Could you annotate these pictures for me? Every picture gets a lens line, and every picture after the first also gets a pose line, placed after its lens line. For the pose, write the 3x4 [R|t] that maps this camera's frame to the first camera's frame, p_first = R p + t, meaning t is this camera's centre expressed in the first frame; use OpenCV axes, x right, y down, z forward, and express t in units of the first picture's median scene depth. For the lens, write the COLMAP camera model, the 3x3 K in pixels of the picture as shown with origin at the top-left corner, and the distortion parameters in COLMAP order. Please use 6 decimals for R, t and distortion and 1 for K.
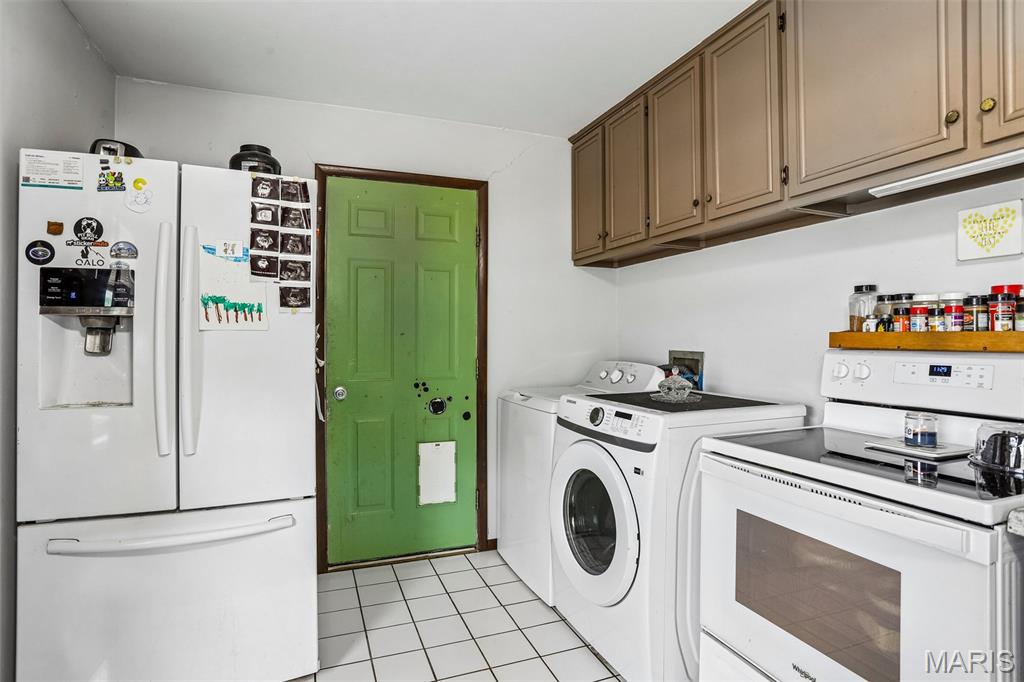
lens RADIAL K [[524.5, 0, 512.0], [0, 524.5, 341.0], [0, 0, 1]] dist [-0.071949, 0.040442]
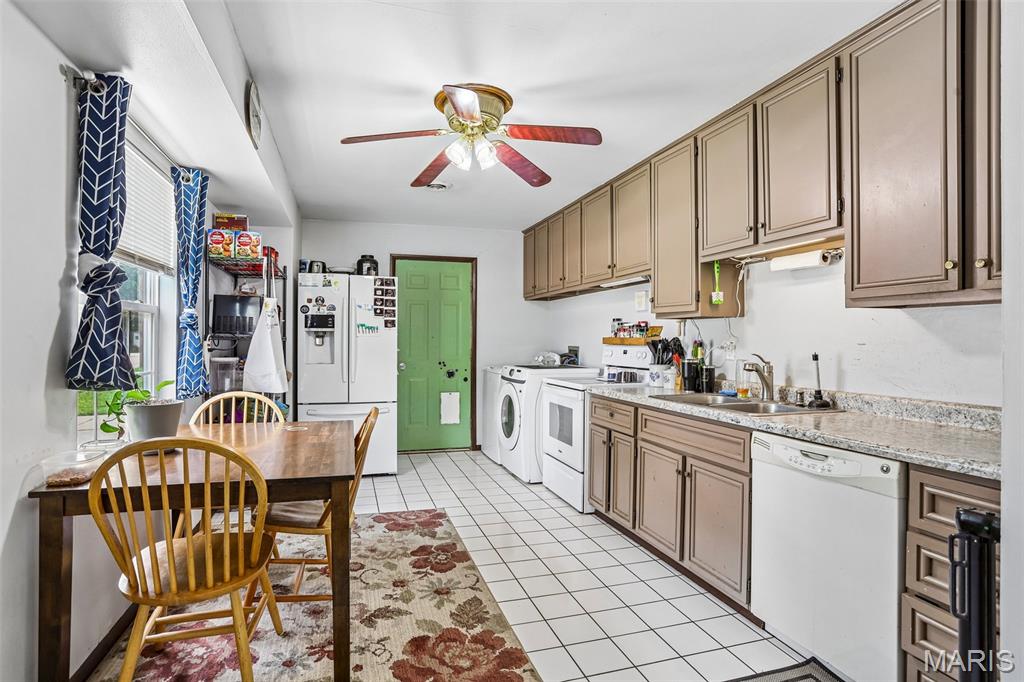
lens RADIAL K [[524.5, 0, 512.0], [0, 524.5, 341.0], [0, 0, 1]] dist [-0.071949, 0.040442]
pose [[0.997734, 0.001870, -0.067250, 0.341803], [-0.001946, 0.999998, -0.001070, 0.003112], [0.067248, 0.001199, 0.997736, -1.468296]]
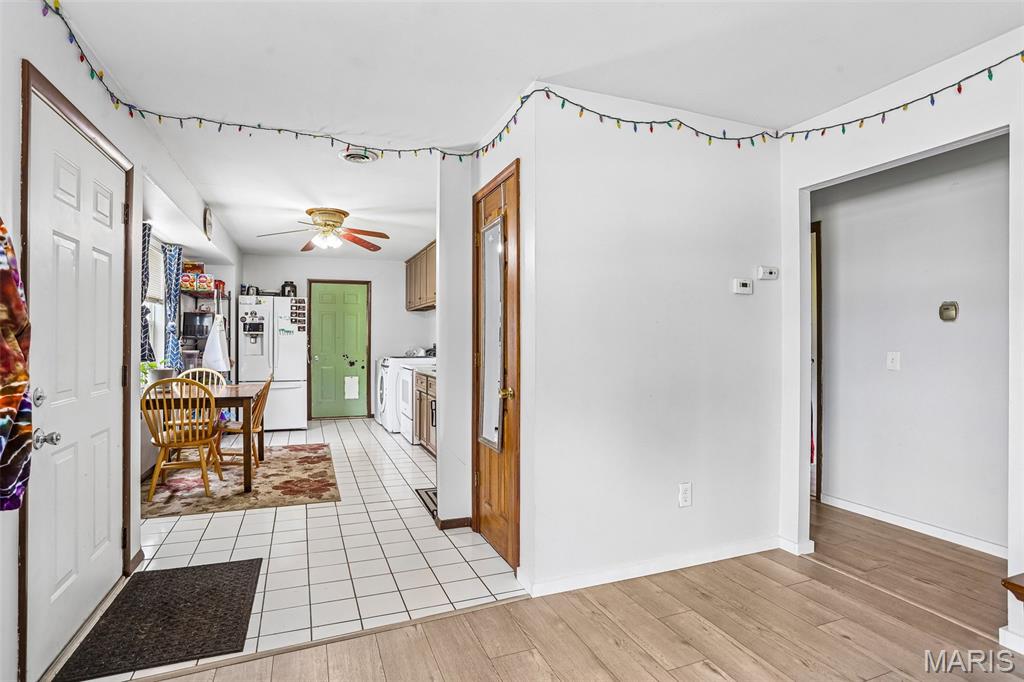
lens RADIAL K [[524.5, 0, 512.0], [0, 524.5, 341.0], [0, 0, 1]] dist [-0.071949, 0.040442]
pose [[0.999991, 0.000627, 0.004258, 1.080105], [-0.000628, 1.000000, 0.000222, 0.005554], [-0.004258, -0.000224, 0.999991, -2.741245]]
